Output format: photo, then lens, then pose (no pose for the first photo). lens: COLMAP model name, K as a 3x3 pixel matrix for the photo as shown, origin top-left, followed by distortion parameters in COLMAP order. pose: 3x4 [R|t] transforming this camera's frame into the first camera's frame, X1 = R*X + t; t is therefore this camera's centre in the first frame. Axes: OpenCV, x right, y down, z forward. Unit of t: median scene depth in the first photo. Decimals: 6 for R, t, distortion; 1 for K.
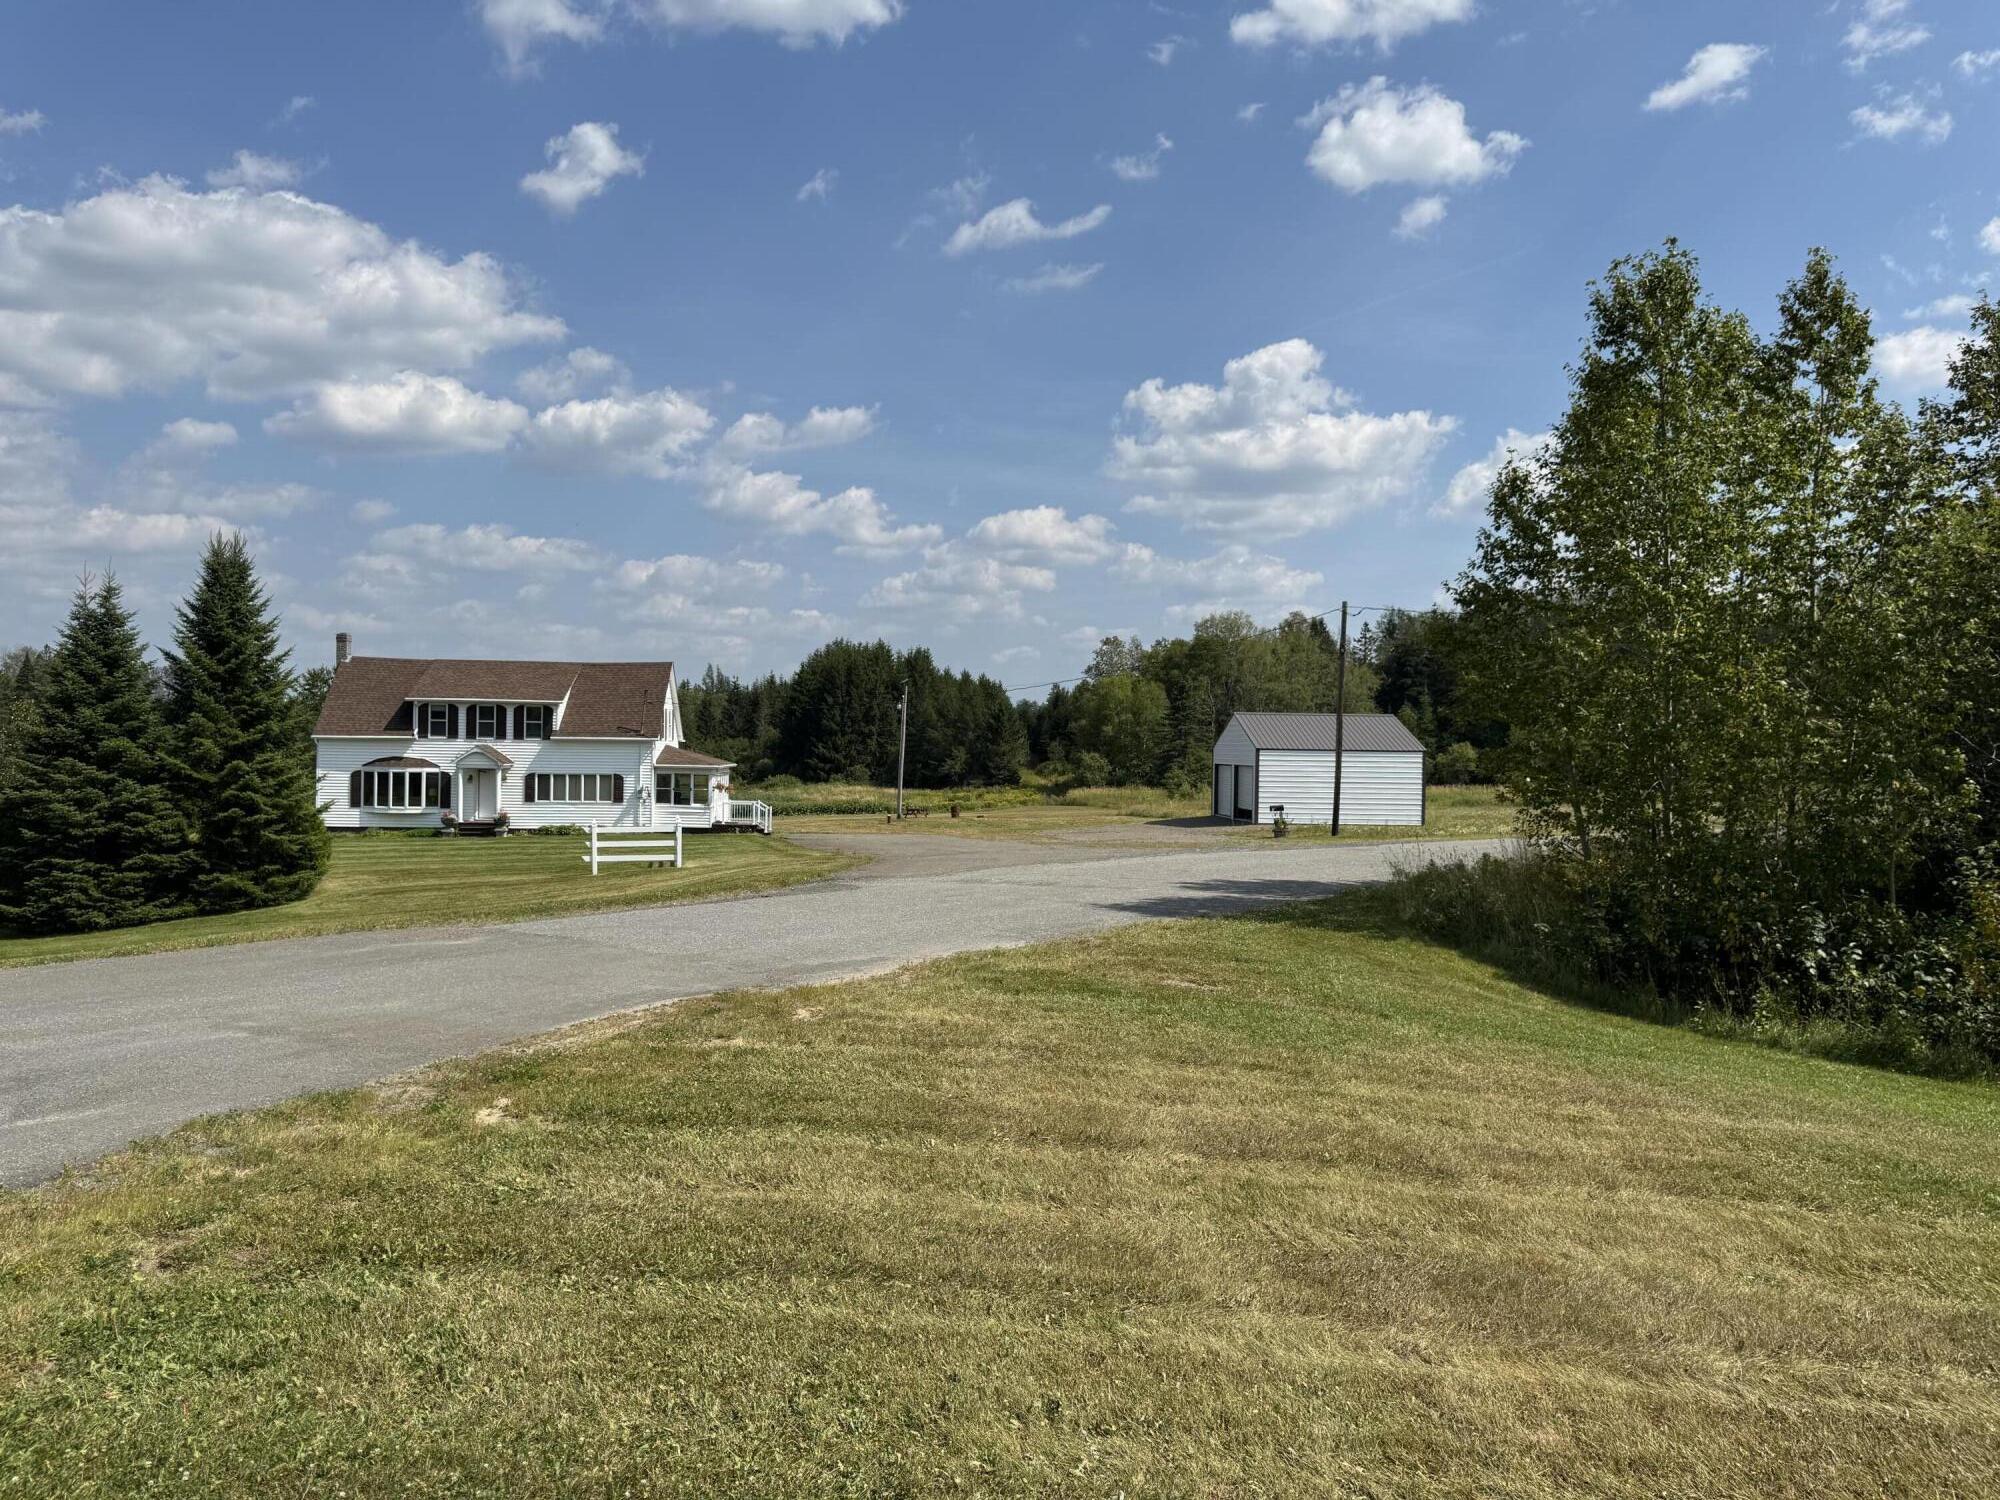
lens RADIAL K [[1406.2, 0, 1002.3], [0, 1406.2, 755.2], [0, 0, 1]] dist [-0.002770, -0.000121]
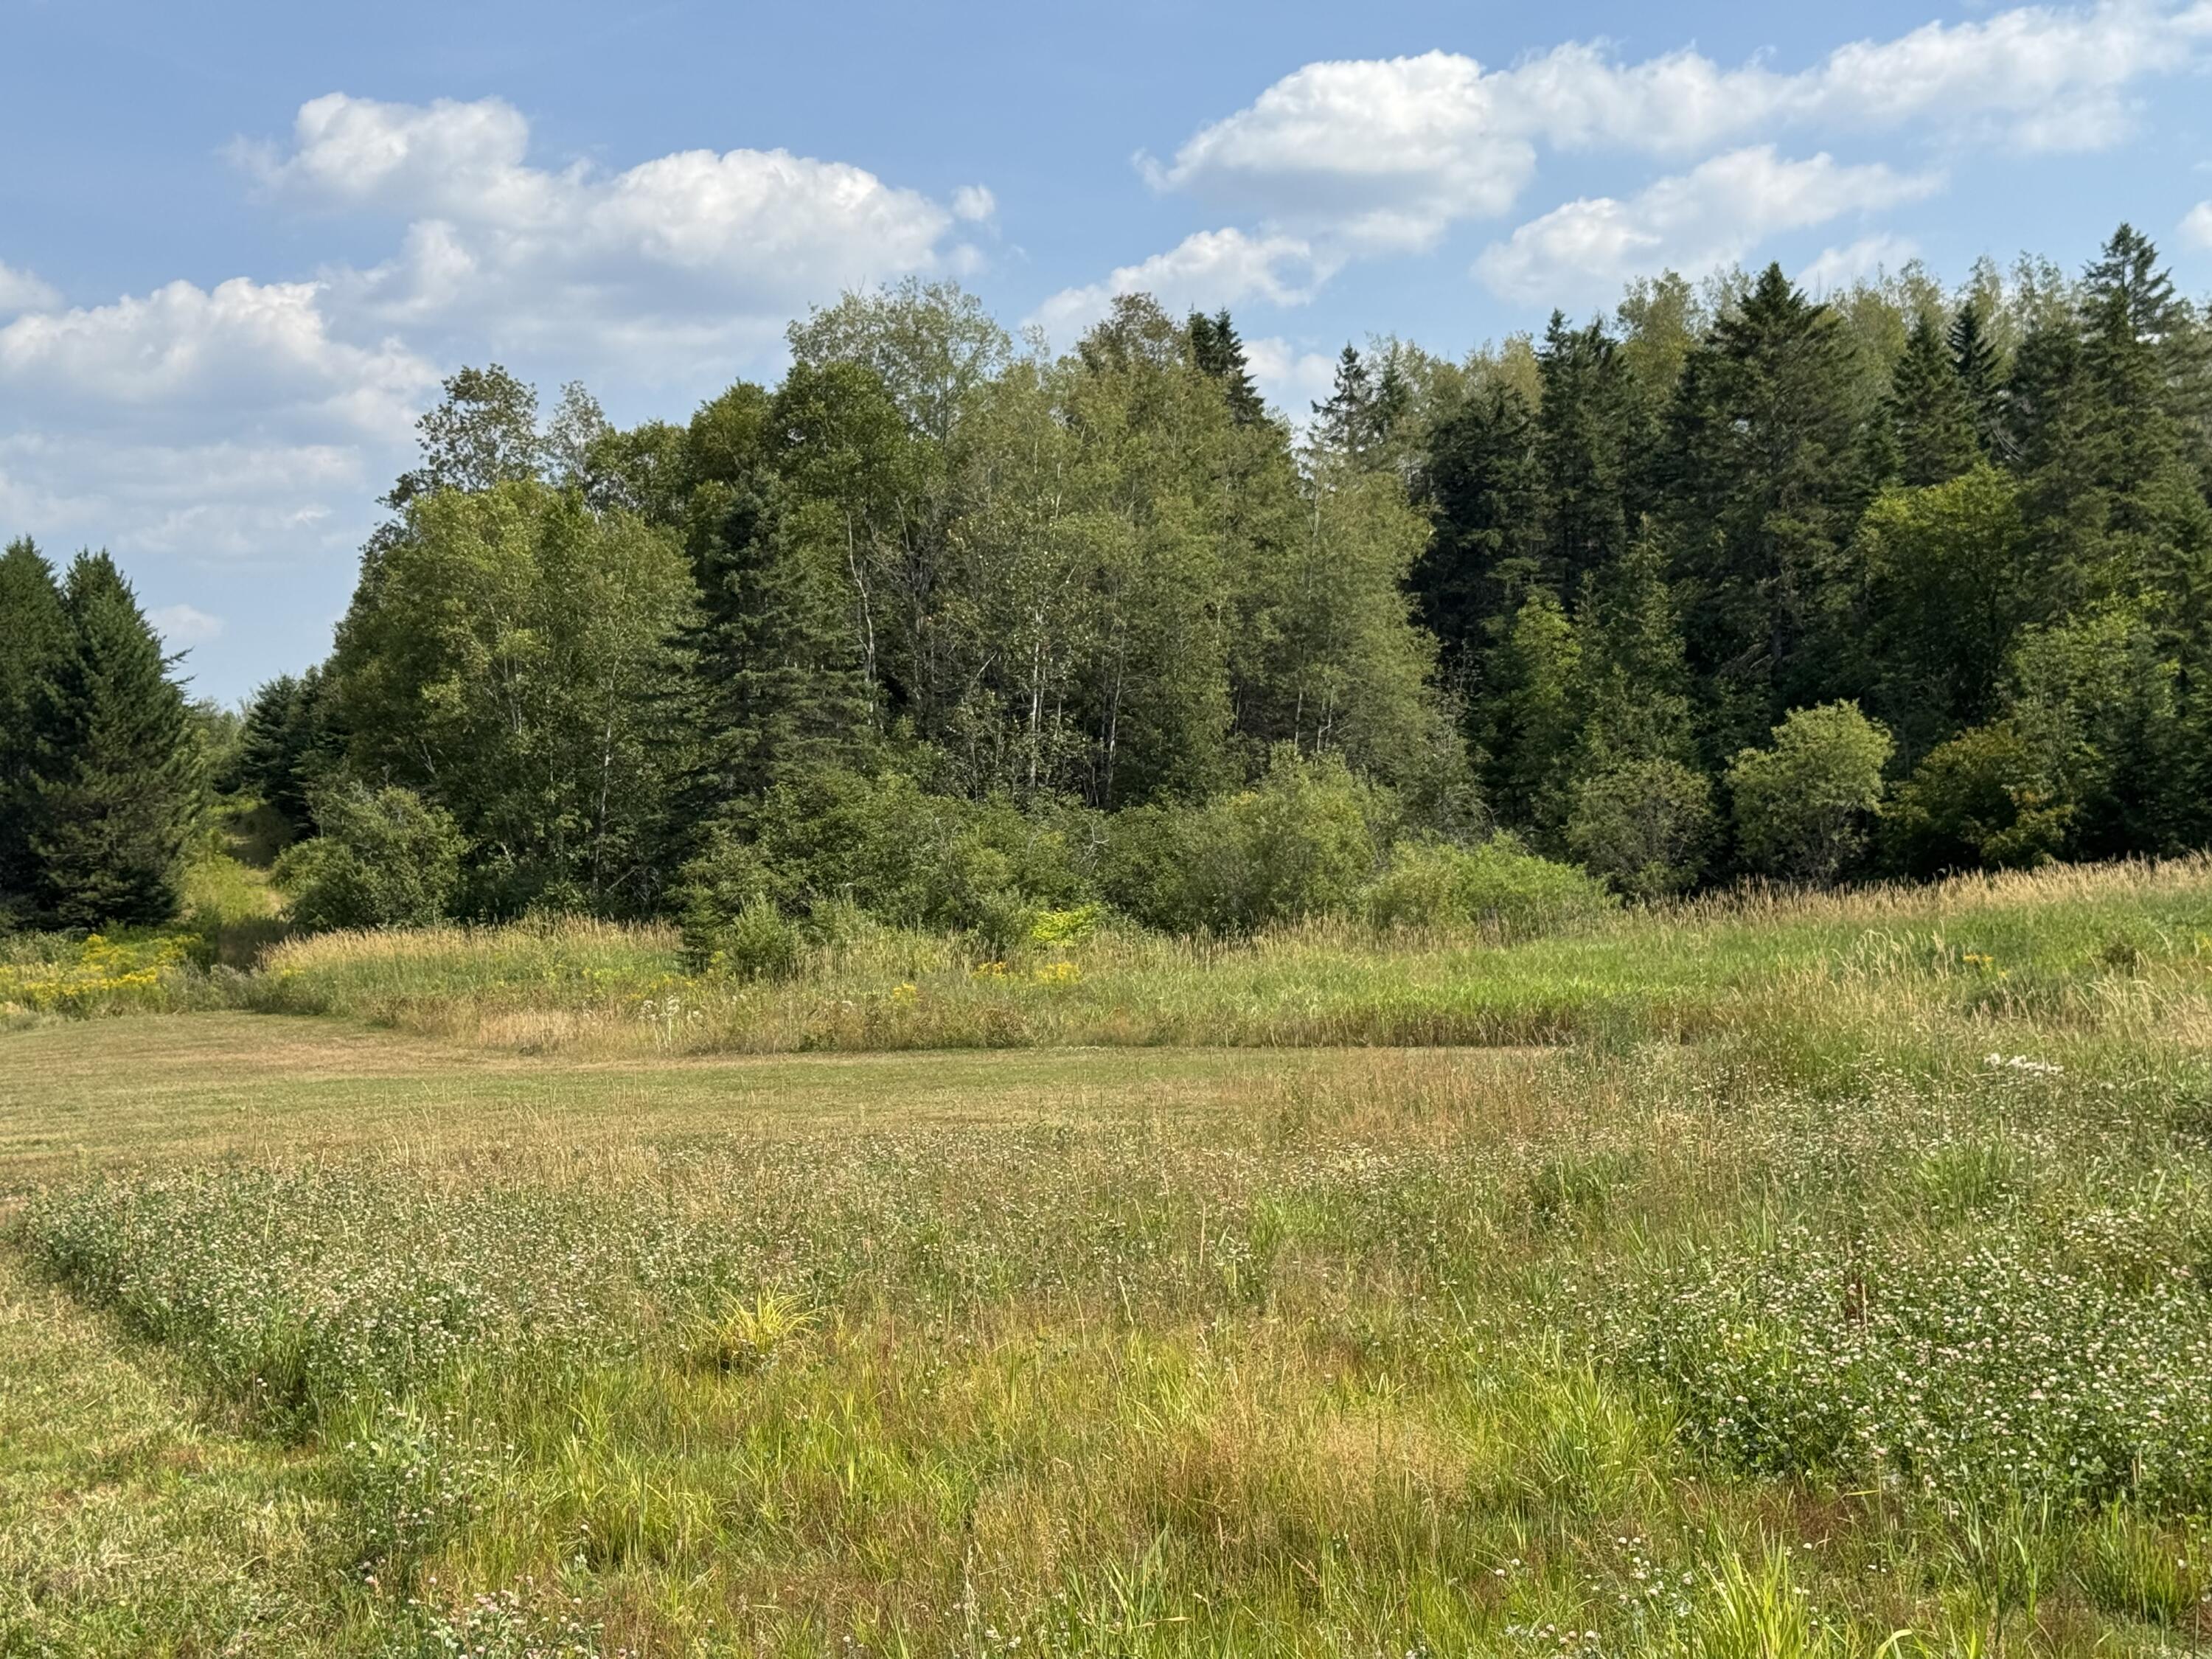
lens RADIAL K [[3100.7, 0, 1107.6], [0, 3100.7, 836.2], [0, 0, 1]] dist [0.171145, 0.000000]
pose [[0.973115, -0.030164, 0.228334, 0.052258], [0.029826, 0.999543, 0.004928, 0.006666], [-0.228378, 0.002015, 0.973570, 0.370061]]
